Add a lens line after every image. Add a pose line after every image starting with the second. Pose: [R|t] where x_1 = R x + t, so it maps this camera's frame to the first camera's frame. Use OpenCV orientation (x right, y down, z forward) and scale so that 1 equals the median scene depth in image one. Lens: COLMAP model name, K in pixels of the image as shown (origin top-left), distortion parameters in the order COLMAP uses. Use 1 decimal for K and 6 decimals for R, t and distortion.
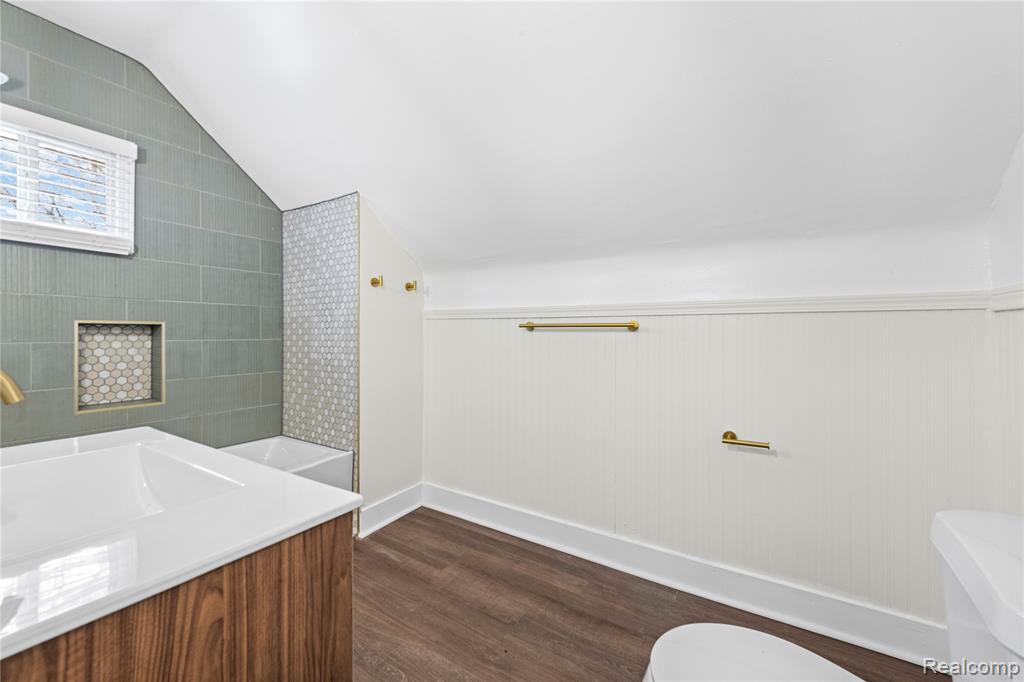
lens RADIAL K [[401.8, 0, 510.7], [0, 401.8, 336.1], [0, 0, 1]] dist [0.003253, -0.000050]
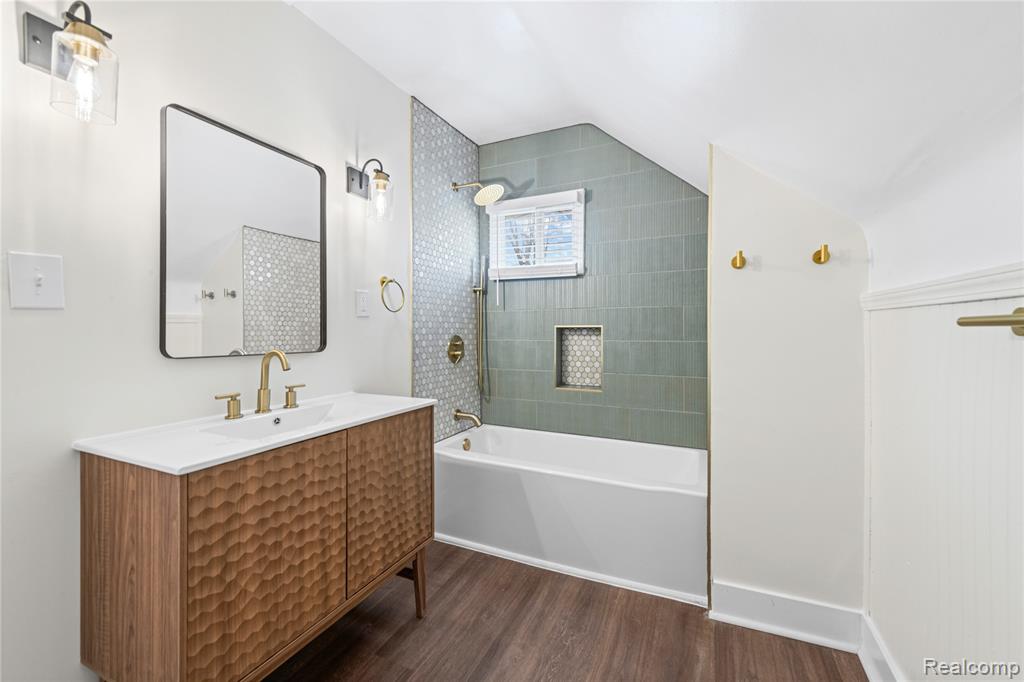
lens RADIAL K [[401.8, 0, 510.7], [0, 401.8, 336.1], [0, 0, 1]] dist [0.003253, -0.000050]
pose [[0.128288, 0.011636, -0.991669, 0.318341], [-0.007158, 0.999916, 0.010806, -0.013739], [0.991711, 0.005712, 0.128360, 0.577374]]
